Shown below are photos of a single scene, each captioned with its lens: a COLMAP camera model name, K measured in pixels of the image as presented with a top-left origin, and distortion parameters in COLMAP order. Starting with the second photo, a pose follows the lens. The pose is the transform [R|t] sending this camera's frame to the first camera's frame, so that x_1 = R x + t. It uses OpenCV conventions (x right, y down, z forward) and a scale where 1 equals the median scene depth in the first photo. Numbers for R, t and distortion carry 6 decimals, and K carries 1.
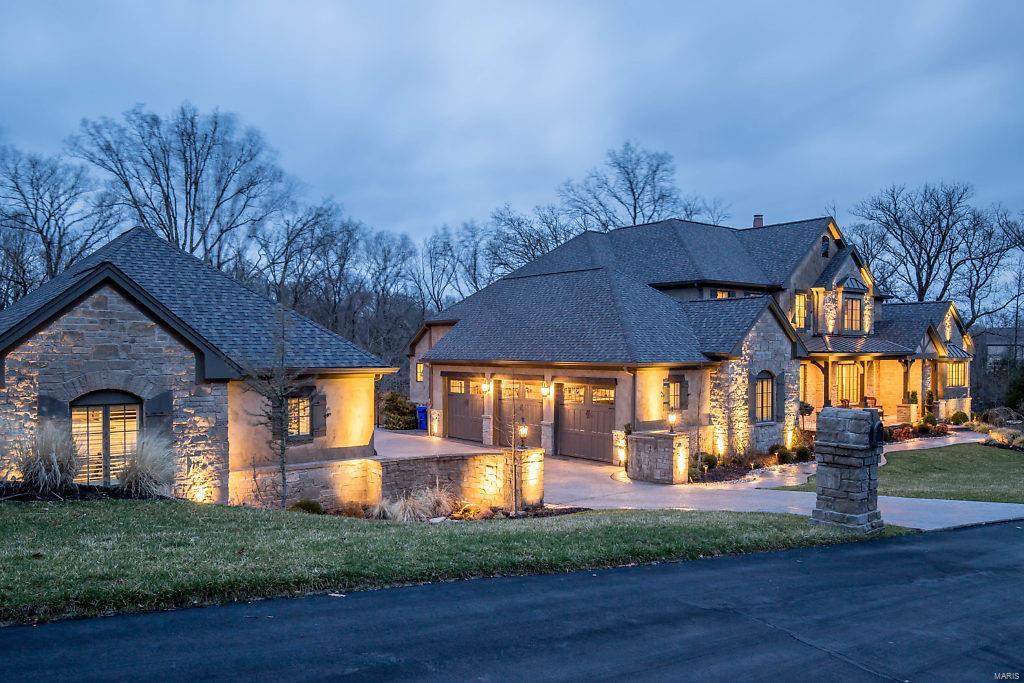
lens RADIAL K [[777.4, 0, 512.0], [0, 777.4, 341.5], [0, 0, 1]] dist [-0.003599, -0.000941]
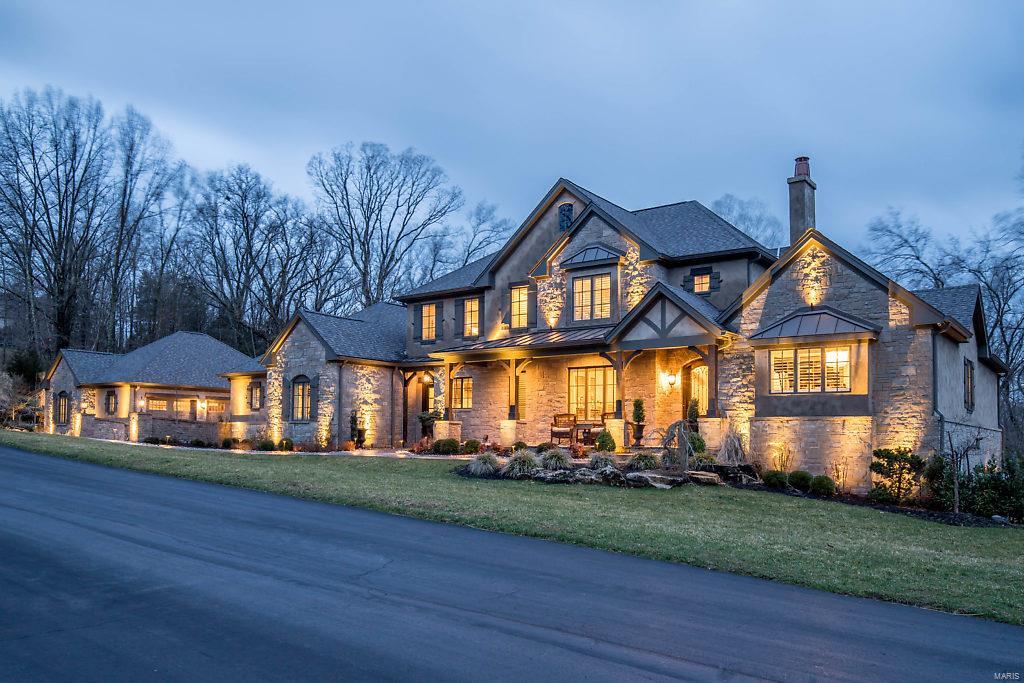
lens RADIAL K [[777.4, 0, 512.0], [0, 777.4, 341.5], [0, 0, 1]] dist [-0.003599, -0.000941]
pose [[0.270419, -0.118455, -0.955428, 1.565109], [0.002269, 0.992478, -0.122406, 0.133897], [0.962740, 0.030933, 0.268653, 1.026460]]
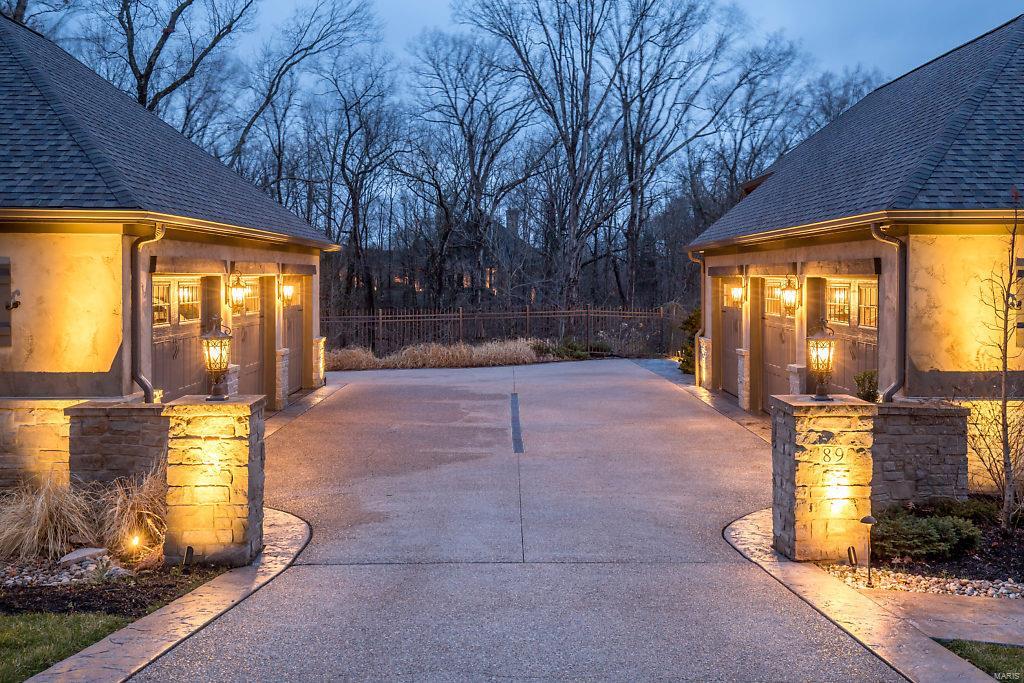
lens RADIAL K [[995.7, 0, 512.0], [0, 995.7, 341.5], [0, 0, 1]] dist [-0.013720, -0.006733]
pose [[0.803737, 0.040426, -0.593609, 0.267972], [0.003527, 0.997348, 0.072698, 0.049281], [0.594974, -0.060524, 0.801463, 0.462122]]
